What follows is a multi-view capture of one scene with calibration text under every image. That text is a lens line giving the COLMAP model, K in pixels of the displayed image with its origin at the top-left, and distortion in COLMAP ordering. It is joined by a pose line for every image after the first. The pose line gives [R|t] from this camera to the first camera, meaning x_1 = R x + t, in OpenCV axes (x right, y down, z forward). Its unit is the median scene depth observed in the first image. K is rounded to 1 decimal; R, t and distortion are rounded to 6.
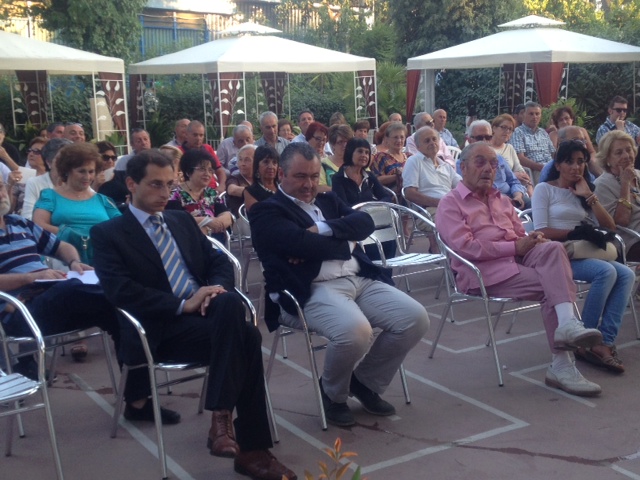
lens RADIAL K [[874.2, 0, 319.8], [0, 874.2, 240.3], [0, 0, 1]] dist [0.119009, 0.000000]
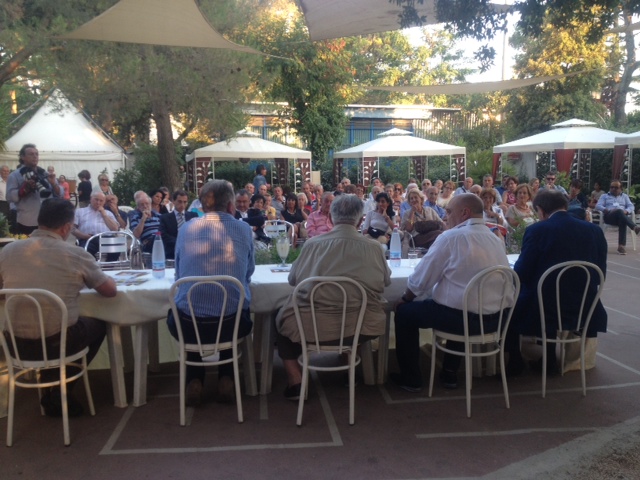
lens RADIAL K [[638.6, 0, 320.6], [0, 638.6, 240.1], [0, 0, 1]] dist [0.047683, 0.000000]
pose [[0.913527, 0.044306, -0.404359, 0.314715], [-0.064093, 0.997311, -0.035523, 0.031445], [0.401698, 0.058368, 0.913910, -0.220690]]
